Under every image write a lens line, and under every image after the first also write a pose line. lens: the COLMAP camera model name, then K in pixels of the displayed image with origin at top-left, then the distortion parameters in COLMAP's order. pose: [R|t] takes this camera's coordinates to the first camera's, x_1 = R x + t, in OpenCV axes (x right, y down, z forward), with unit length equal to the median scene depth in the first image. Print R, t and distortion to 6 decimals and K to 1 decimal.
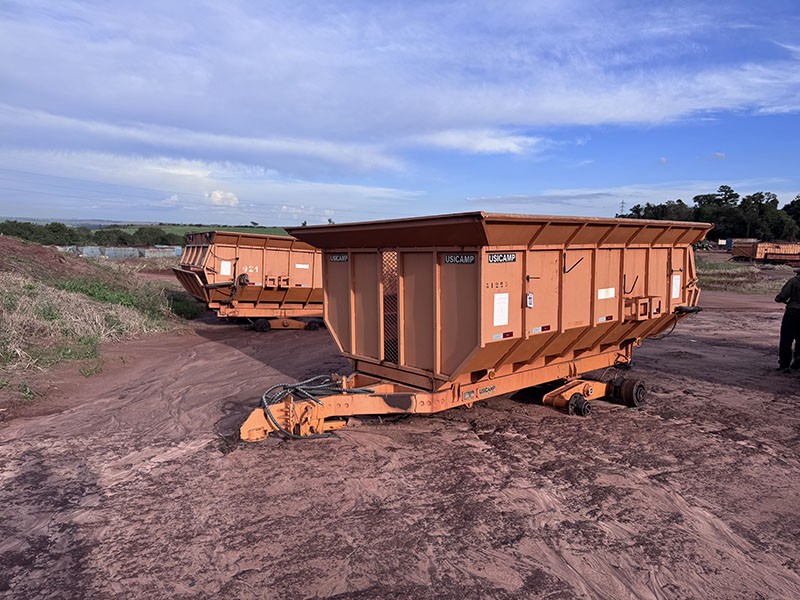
lens RADIAL K [[564.7, 0, 400.0], [0, 564.7, 300.0], [0, 0, 1]] dist [0.074179, -0.105461]
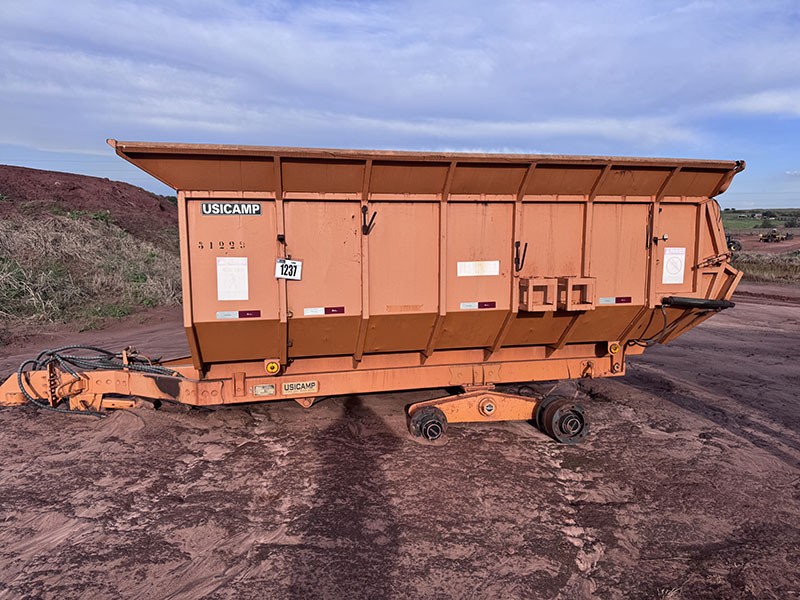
lens RADIAL K [[564.7, 0, 400.0], [0, 564.7, 300.0], [0, 0, 1]] dist [0.074179, -0.105461]
pose [[0.890419, 0.057106, -0.451545, 0.656214], [-0.045697, 0.998301, 0.036143, 0.006936], [0.452842, -0.011548, 0.891516, 0.396410]]
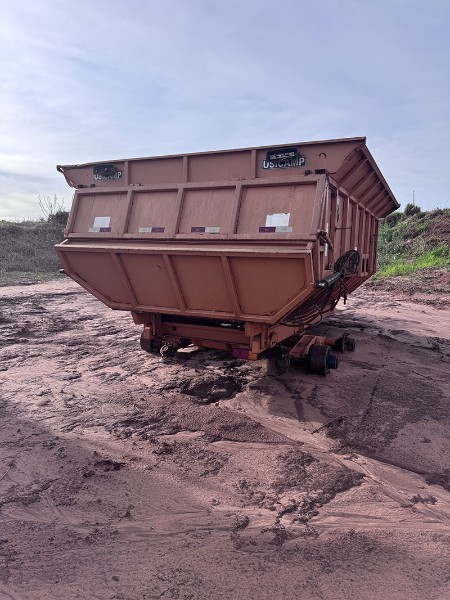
lens RADIAL K [[423.6, 0, 225.0], [0, 423.6, 300.0], [0, 0, 1]] dist [0.074179, -0.105461]
pose [[-0.913575, 0.035752, -0.405095, 0.756660], [-0.047068, 0.980138, 0.192651, -0.093658], [0.403936, 0.195068, -0.893747, 2.195368]]
